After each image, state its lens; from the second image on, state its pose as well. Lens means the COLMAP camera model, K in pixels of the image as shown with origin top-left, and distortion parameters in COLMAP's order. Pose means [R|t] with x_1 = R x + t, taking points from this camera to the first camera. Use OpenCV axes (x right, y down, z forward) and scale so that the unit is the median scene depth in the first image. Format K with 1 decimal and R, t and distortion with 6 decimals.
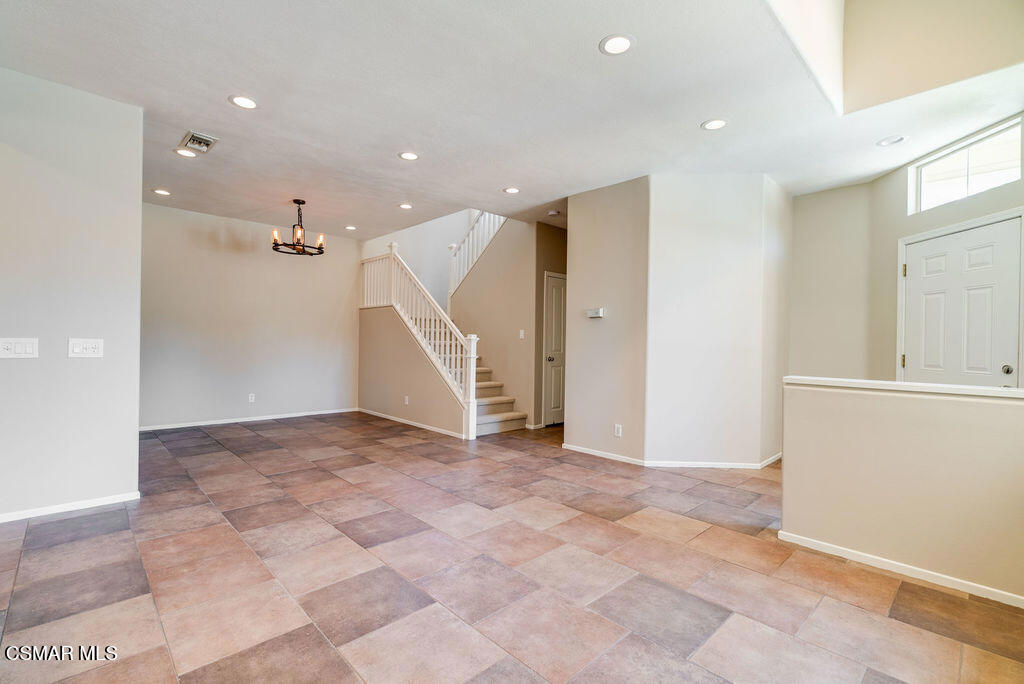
lens RADIAL K [[464.9, 0, 503.0], [0, 464.9, 338.7], [0, 0, 1]] dist [-0.008422, 0.004399]
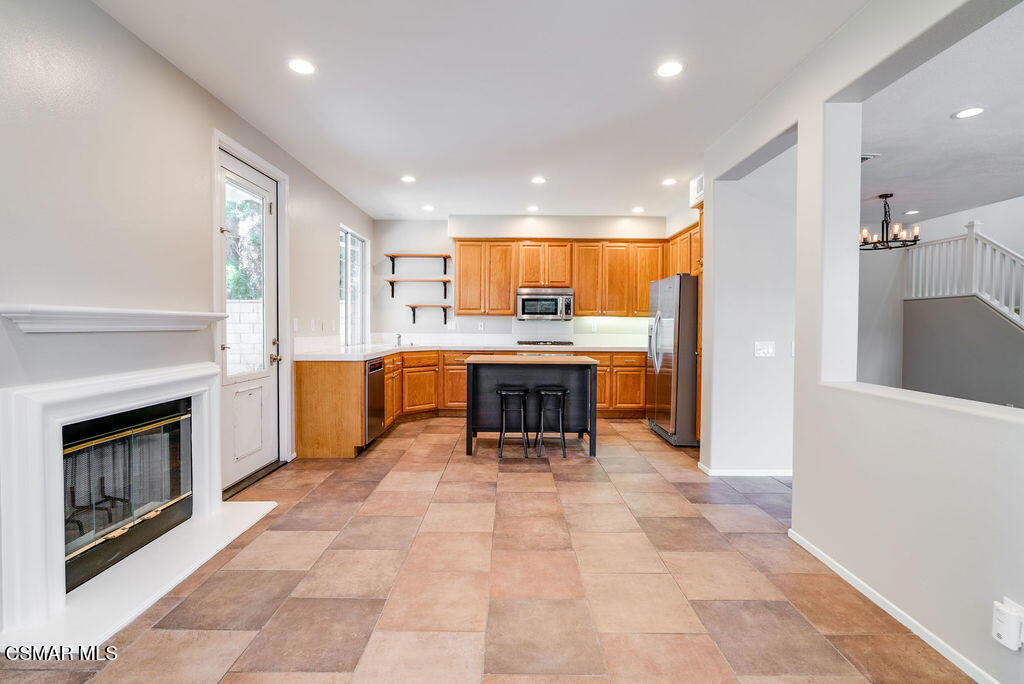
lens RADIAL K [[464.9, 0, 513.7], [0, 464.9, 336.1], [0, 0, 1]] dist [-0.008422, 0.004399]
pose [[0.738188, 0.004087, -0.674583, -0.564460], [0.012071, 0.999742, 0.019266, -0.043673], [0.674487, -0.022365, 0.737948, -0.401591]]
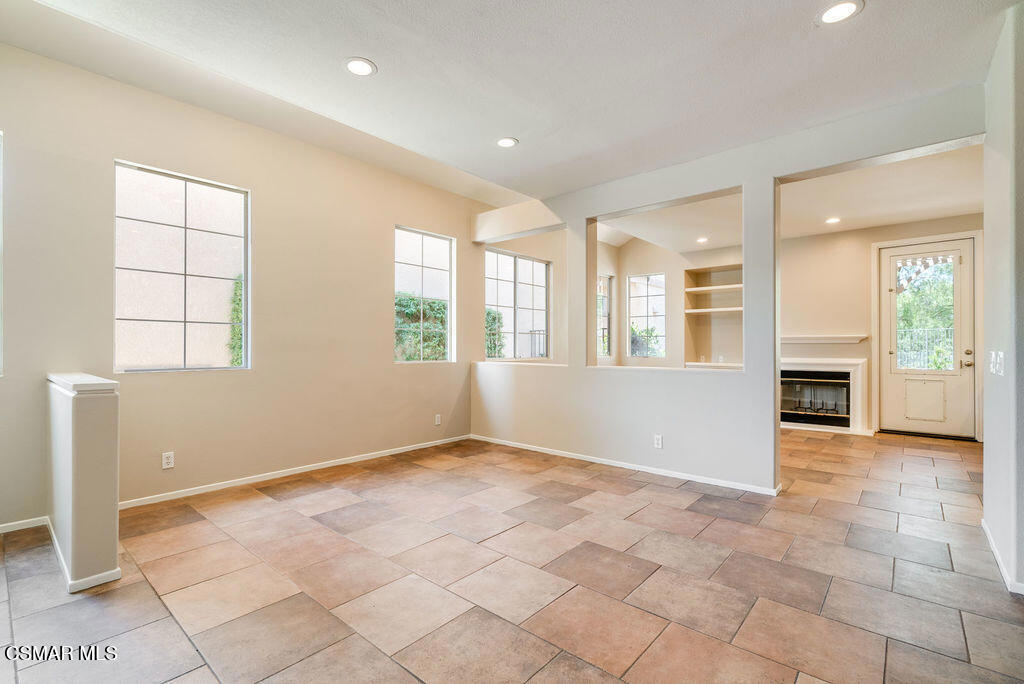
lens RADIAL K [[464.9, 0, 511.9], [0, 464.9, 343.6], [0, 0, 1]] dist [-0.008422, 0.004399]
pose [[-0.993689, -0.020442, -0.110292, 0.003964], [-0.018525, 0.999659, -0.018379, 0.014737], [0.110630, -0.016220, -0.993729, 1.510044]]
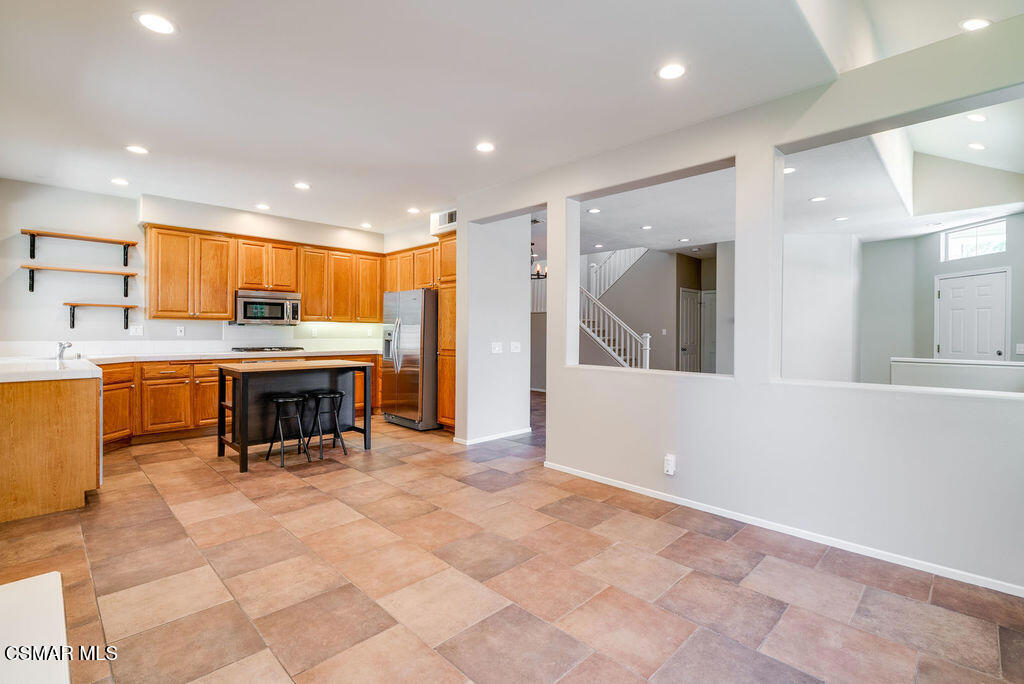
lens RADIAL K [[464.9, 0, 508.0], [0, 464.9, 334.1], [0, 0, 1]] dist [-0.008422, 0.004399]
pose [[0.999299, -0.010864, 0.035827, -0.891841], [0.010356, 0.999844, 0.014332, -0.051673], [-0.035977, -0.013951, 0.999255, -0.738898]]
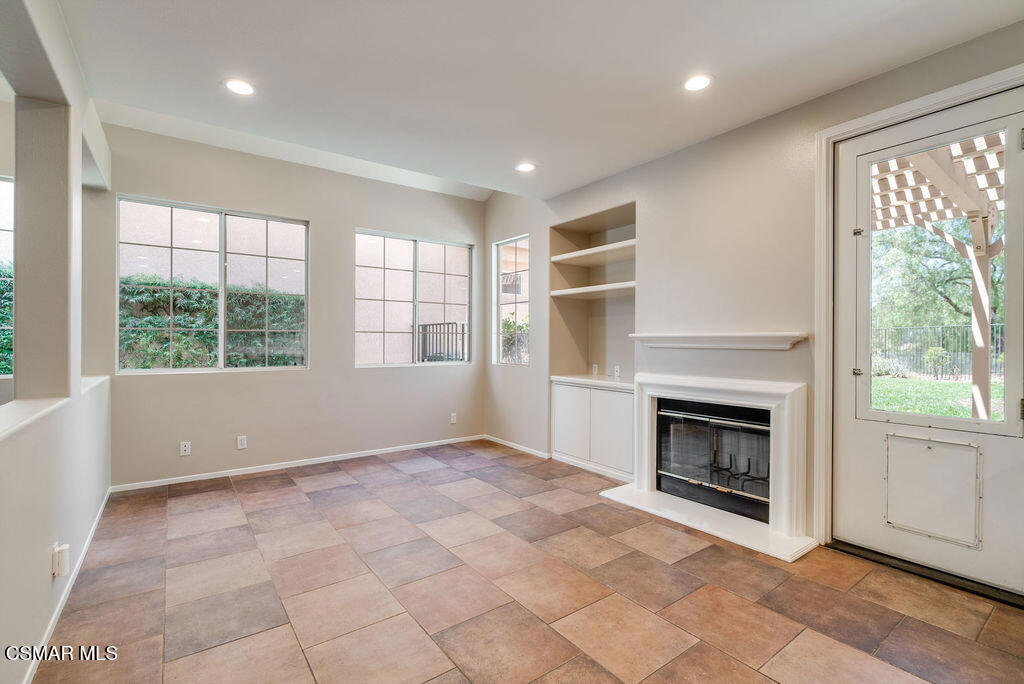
lens RADIAL K [[464.9, 0, 504.4], [0, 464.9, 341.7], [0, 0, 1]] dist [-0.008422, 0.004399]
pose [[-0.992244, -0.022212, 0.122307, -1.145299], [-0.022961, 0.999725, -0.004716, -0.043698], [-0.122169, -0.007488, -0.992481, 0.760144]]
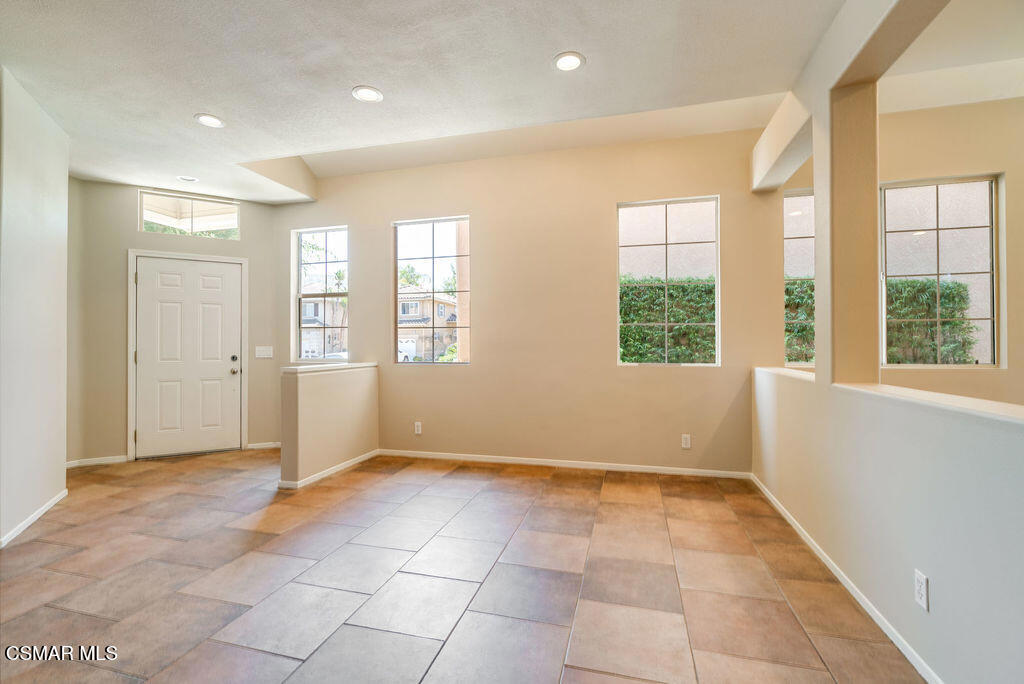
lens RADIAL K [[464.9, 0, 504.7], [0, 464.9, 345.5], [0, 0, 1]] dist [-0.008422, 0.004399]
pose [[-0.522656, -0.014958, 0.852412, -0.690047], [-0.012830, 0.999871, 0.009679, -0.005329], [-0.852447, -0.005878, -0.522781, 0.950102]]
